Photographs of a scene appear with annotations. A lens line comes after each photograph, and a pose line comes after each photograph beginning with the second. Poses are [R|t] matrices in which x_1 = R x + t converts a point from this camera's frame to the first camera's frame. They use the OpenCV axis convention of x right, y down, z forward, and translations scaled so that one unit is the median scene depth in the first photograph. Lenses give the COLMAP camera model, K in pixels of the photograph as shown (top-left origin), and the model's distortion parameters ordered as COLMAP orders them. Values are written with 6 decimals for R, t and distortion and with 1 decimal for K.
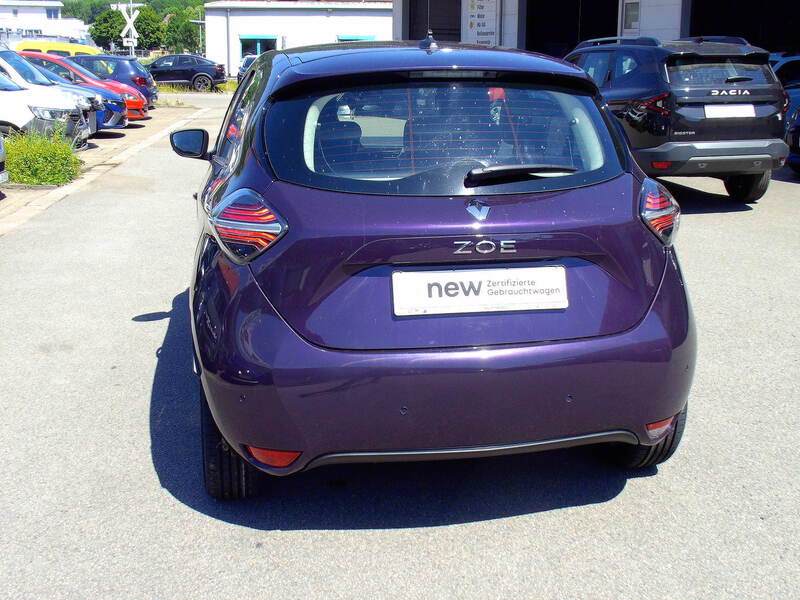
lens RADIAL K [[990.8, 0, 397.7], [0, 990.8, 300.6], [0, 0, 1]] dist [-0.207875, 0.304786]
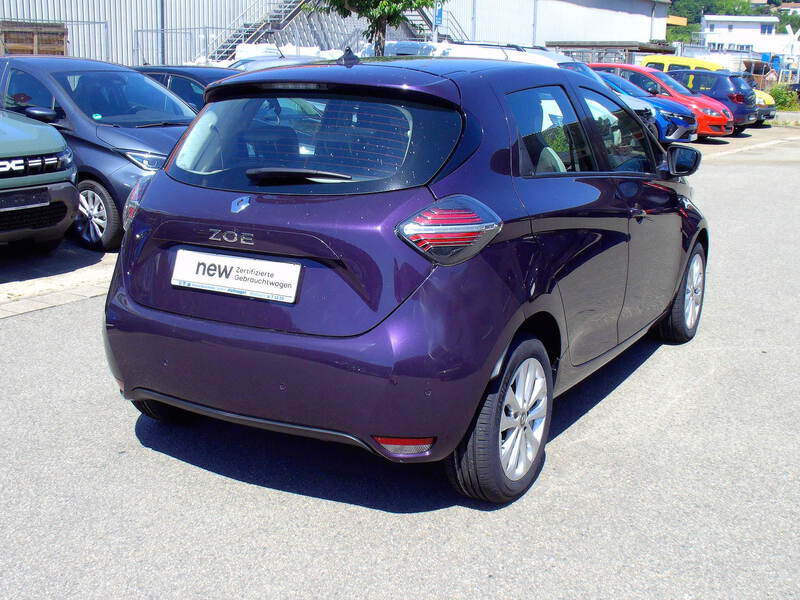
lens RADIAL K [[990.8, 0, 397.7], [0, 990.8, 300.6], [0, 0, 1]] dist [-0.207875, 0.304786]
pose [[0.765759, 0.153097, -0.624639, 0.887427], [-0.162455, 0.985802, 0.042459, -0.056472], [0.622271, 0.068962, 0.779758, 0.218766]]
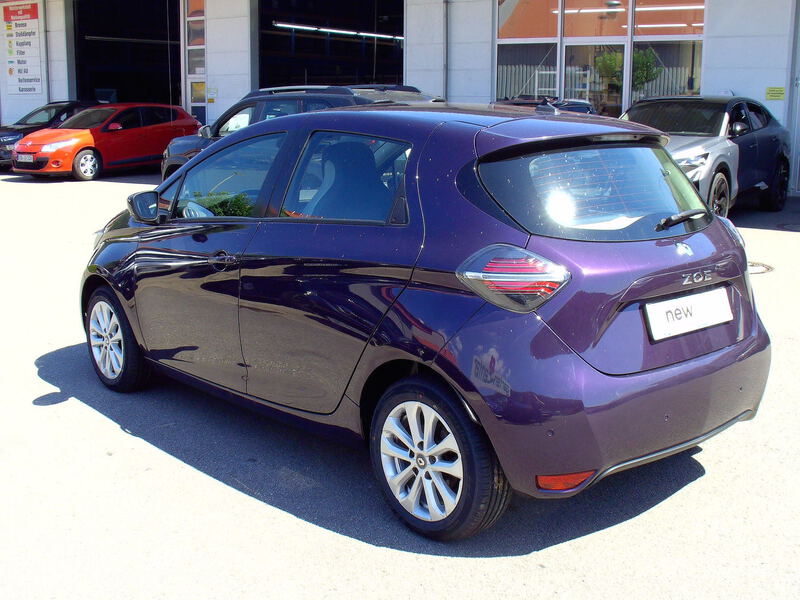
lens RADIAL K [[990.8, 0, 397.7], [0, 990.8, 300.6], [0, 0, 1]] dist [-0.207875, 0.304786]
pose [[0.863189, -0.096539, 0.495566, -0.787083], [0.116881, 0.993094, -0.010126, -0.052499], [-0.491166, 0.066662, 0.868511, 0.110046]]
